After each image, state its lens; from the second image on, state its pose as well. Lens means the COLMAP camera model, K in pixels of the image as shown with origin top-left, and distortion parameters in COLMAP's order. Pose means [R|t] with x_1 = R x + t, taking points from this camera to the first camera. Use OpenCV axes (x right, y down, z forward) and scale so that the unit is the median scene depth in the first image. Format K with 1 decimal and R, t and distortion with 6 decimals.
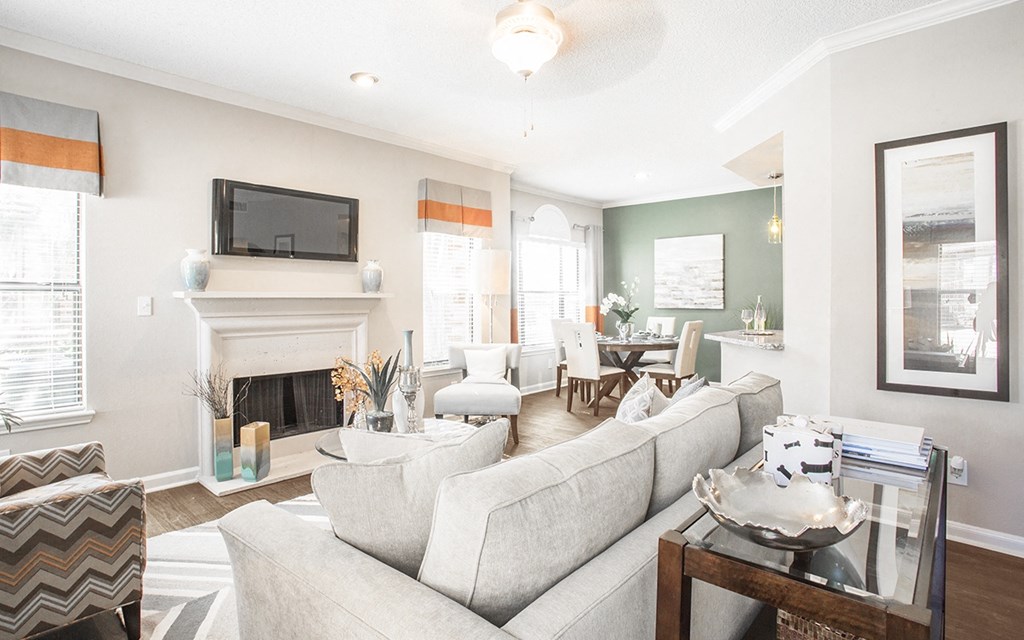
lens RADIAL K [[493.0, 0, 512.0], [0, 493.0, 320.0], [0, 0, 1]] dist [-0.091533, -0.000053]
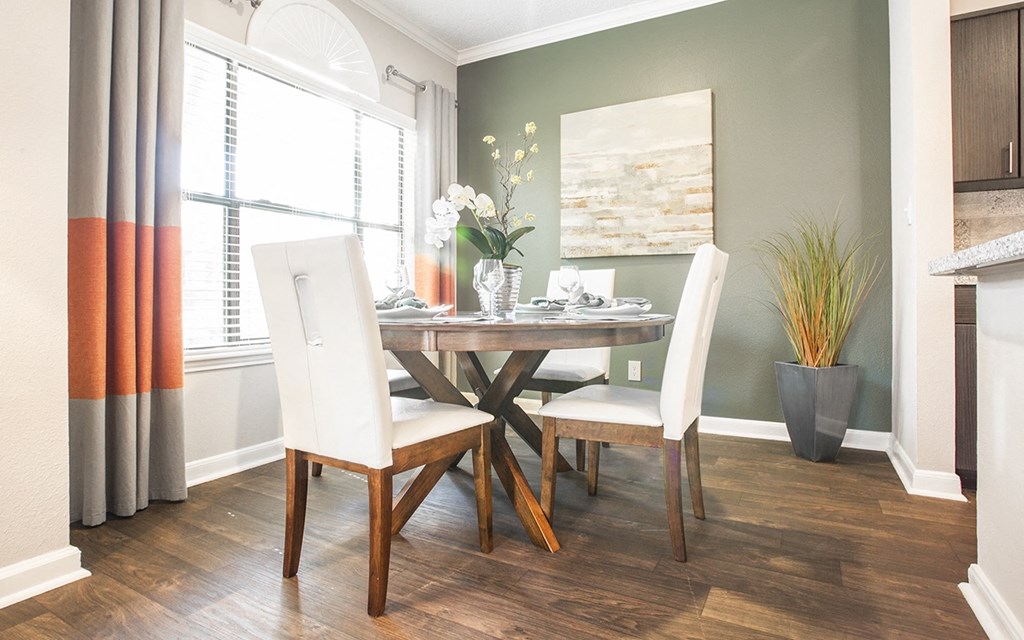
lens RADIAL K [[537.7, 0, 516.4], [0, 537.7, 308.9], [0, 0, 1]] dist [-0.003498, -0.000342]
pose [[0.970219, -0.000767, 0.242228, 0.148339], [0.003570, 0.999932, -0.011135, 0.038176], [-0.242203, 0.011668, 0.970156, 0.609823]]
